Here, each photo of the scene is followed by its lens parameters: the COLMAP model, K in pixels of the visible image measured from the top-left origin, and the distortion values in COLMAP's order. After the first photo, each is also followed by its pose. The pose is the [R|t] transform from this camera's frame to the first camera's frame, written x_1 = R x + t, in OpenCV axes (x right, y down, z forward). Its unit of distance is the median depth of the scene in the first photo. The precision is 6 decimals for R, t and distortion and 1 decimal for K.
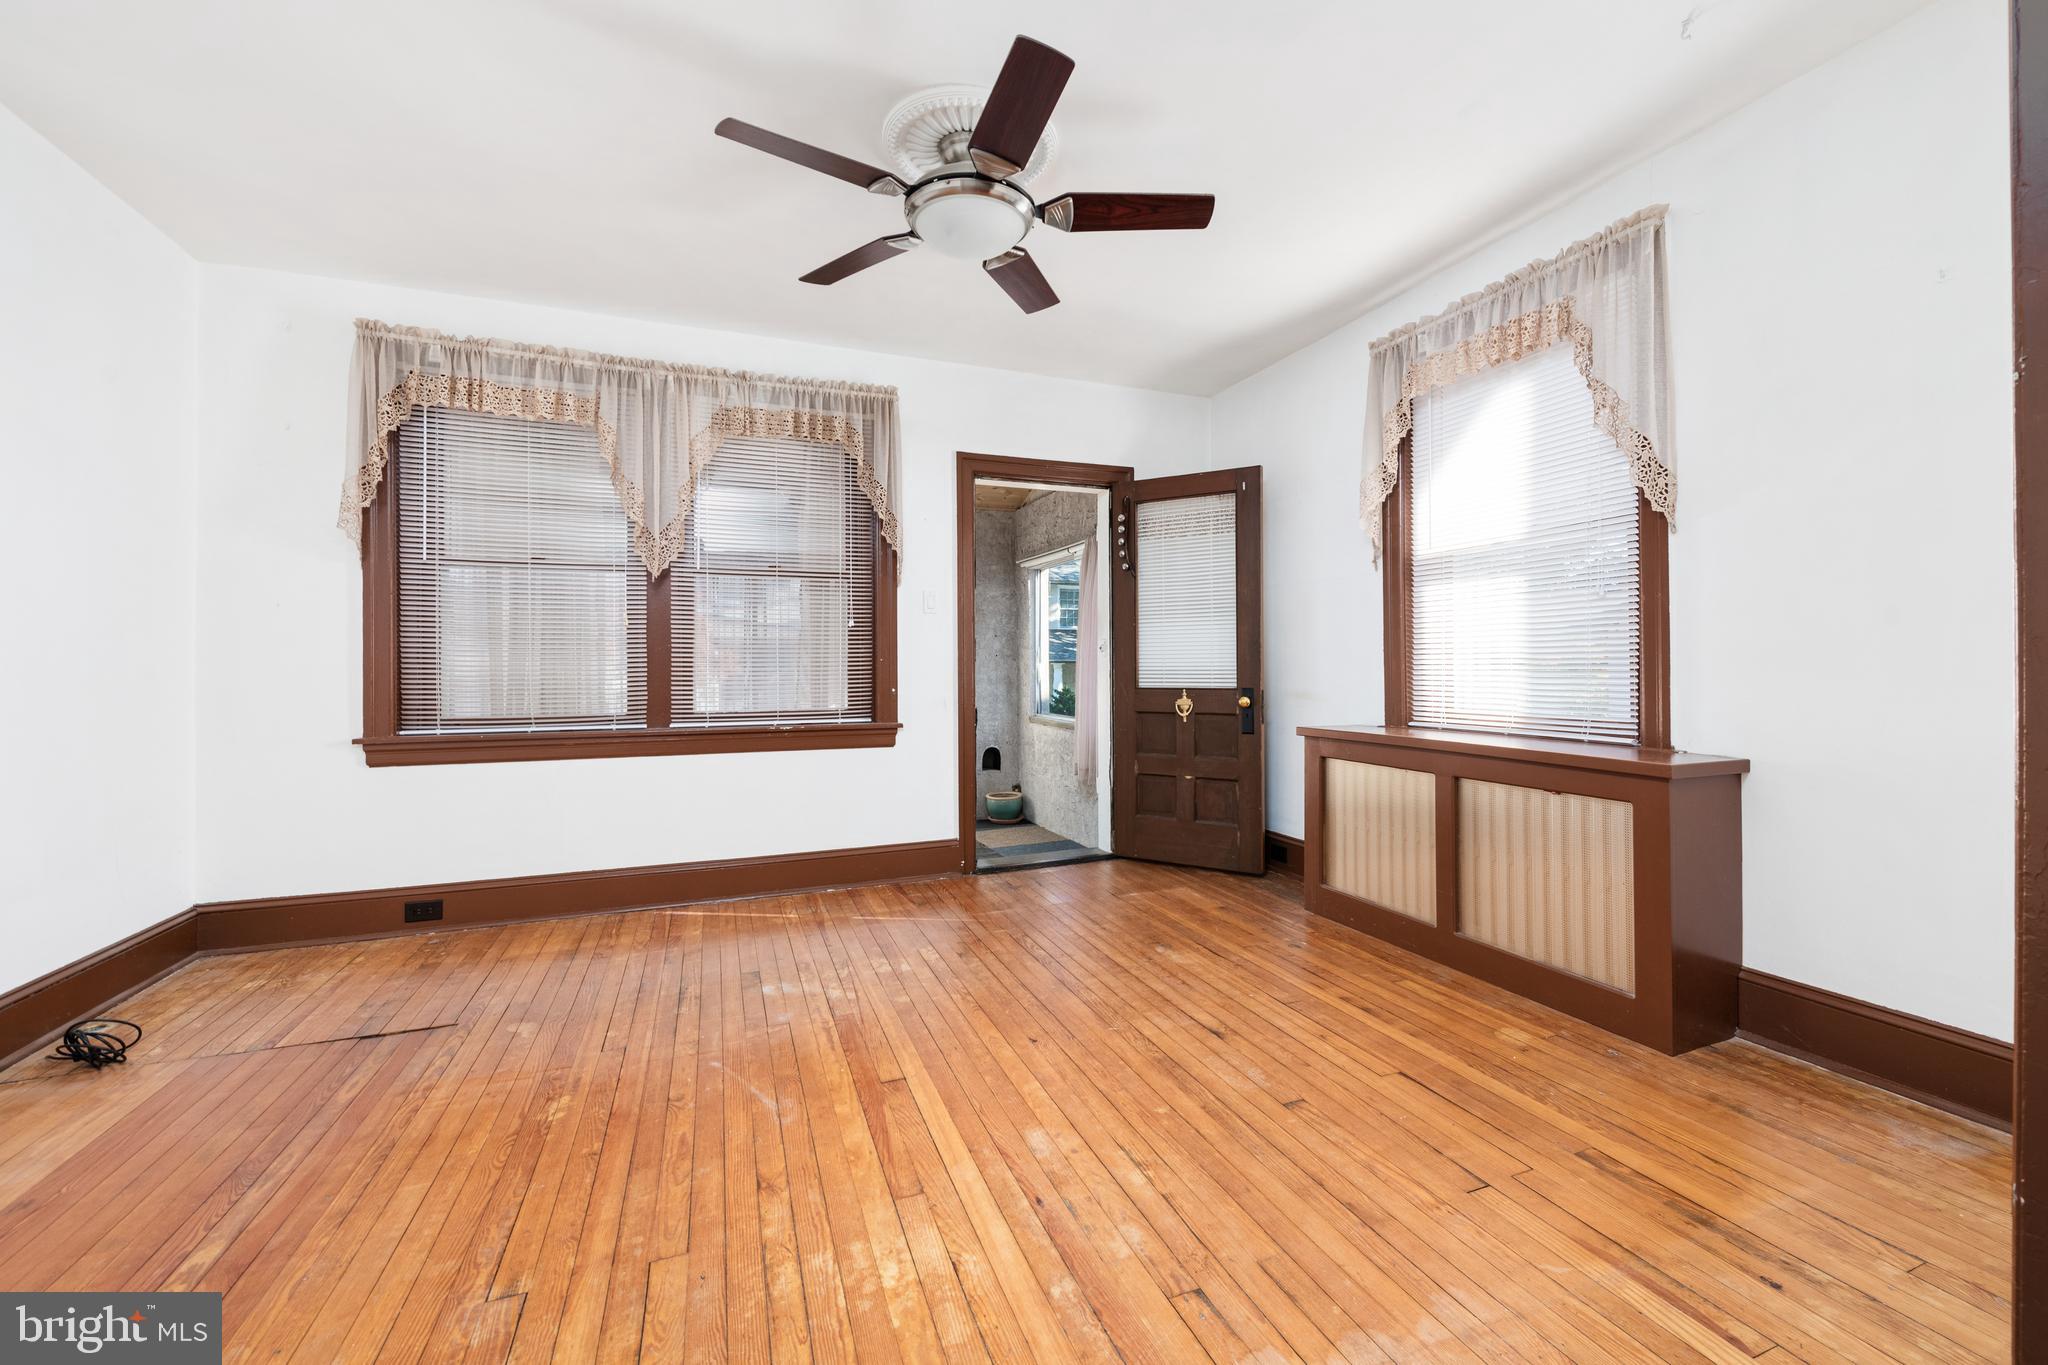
lens RADIAL K [[833.9, 0, 1032.1], [0, 833.9, 667.2], [0, 0, 1]] dist [0.004228, -0.000391]
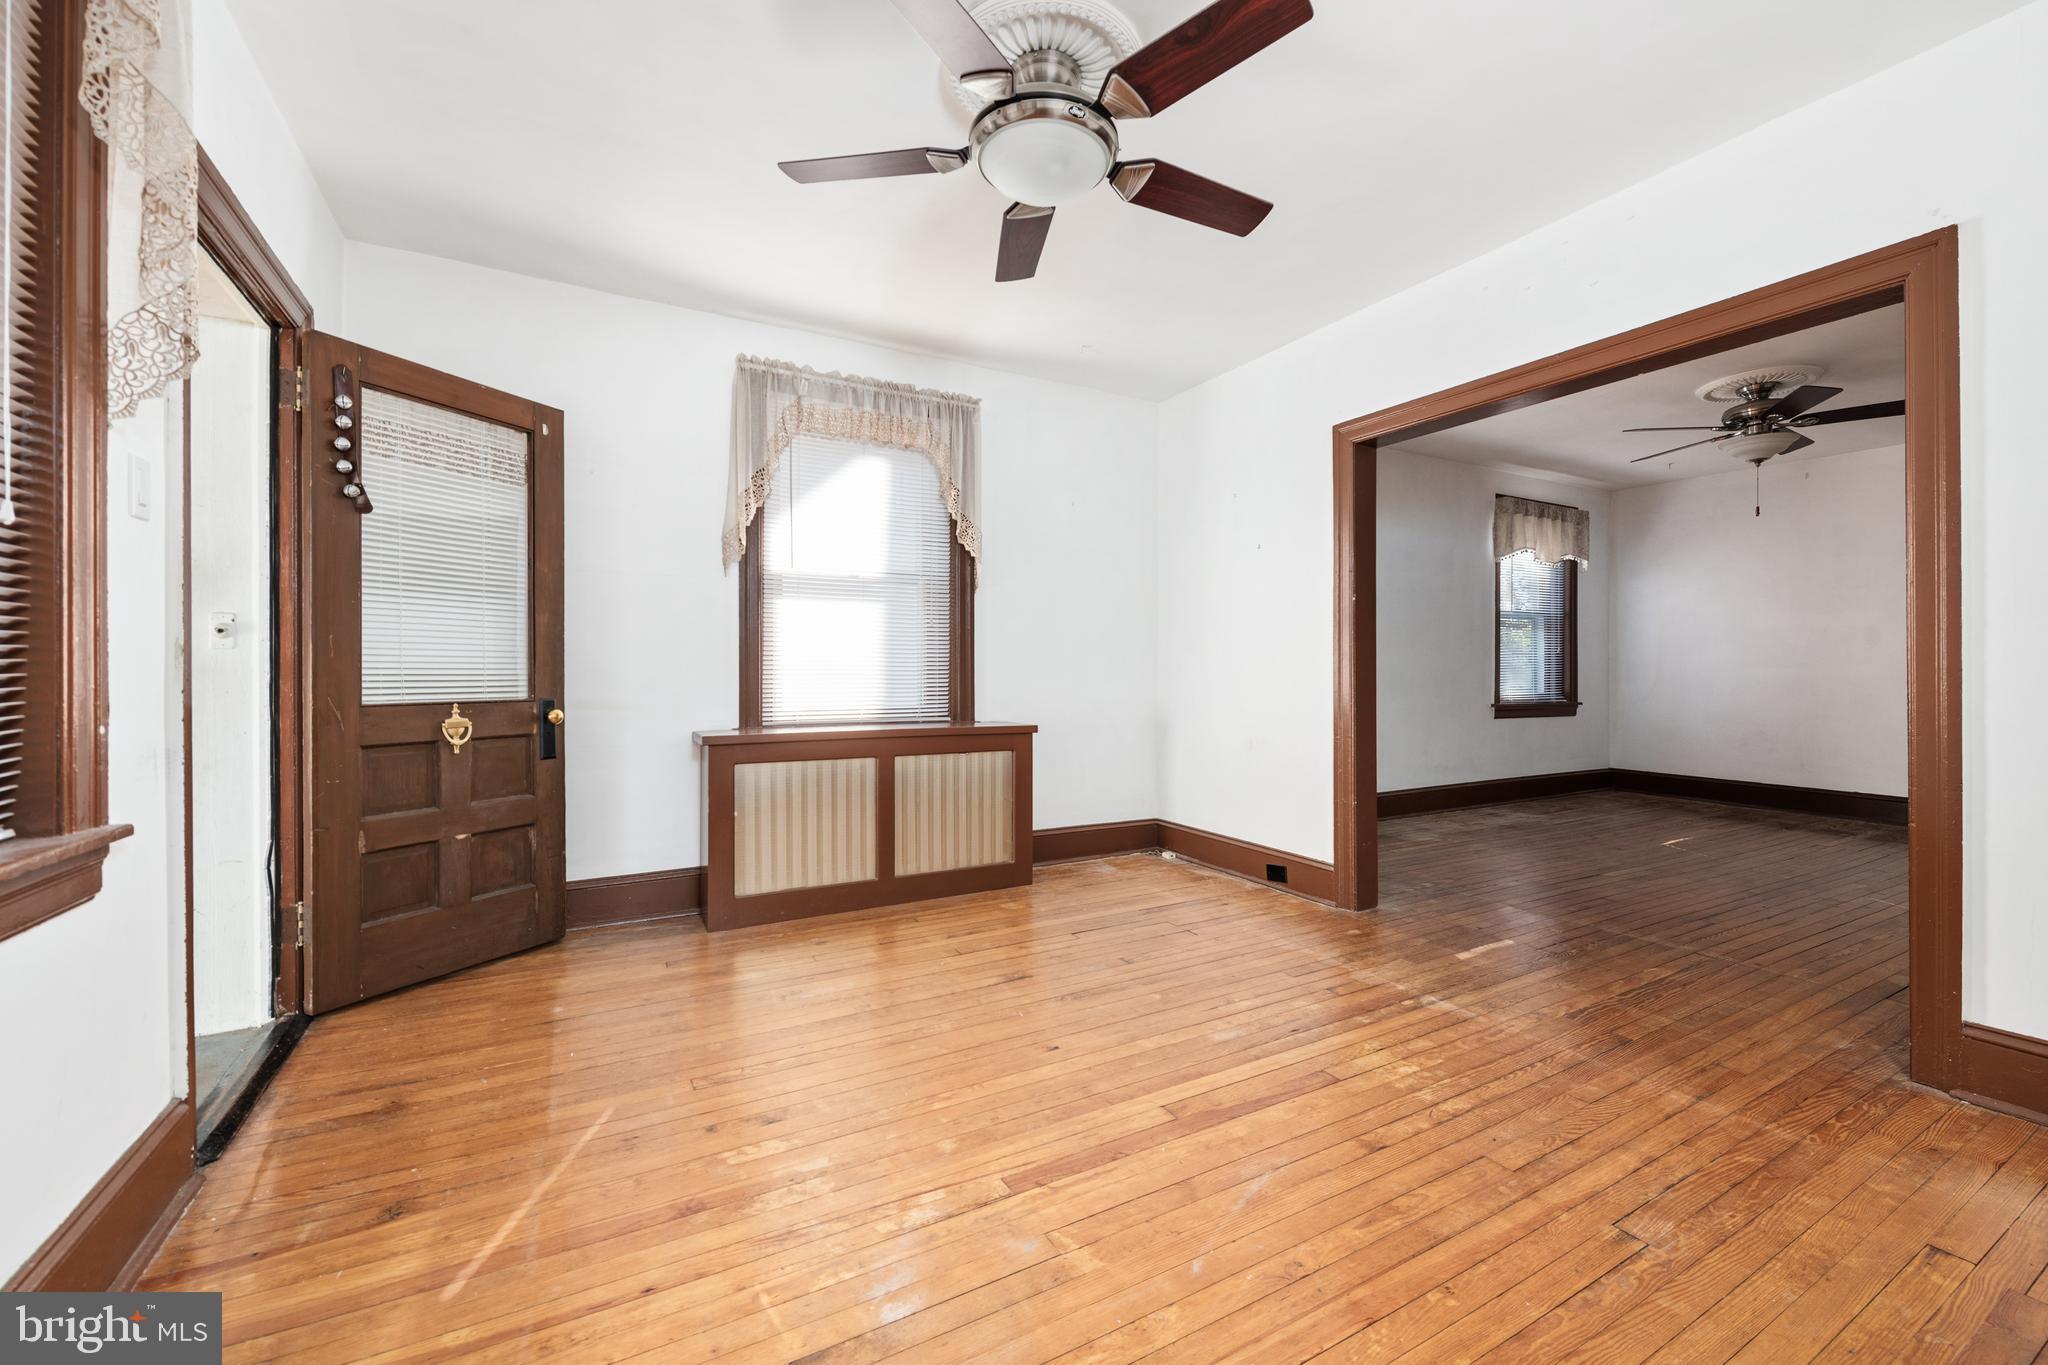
lens RADIAL K [[833.9, 0, 1039.0], [0, 833.9, 672.8], [0, 0, 1]] dist [0.004228, -0.000391]
pose [[-0.150008, 0.005568, 0.988669, -0.873187], [0.002075, 0.999984, -0.005317, 0.010942], [-0.988683, 0.001254, -0.150017, 1.052965]]
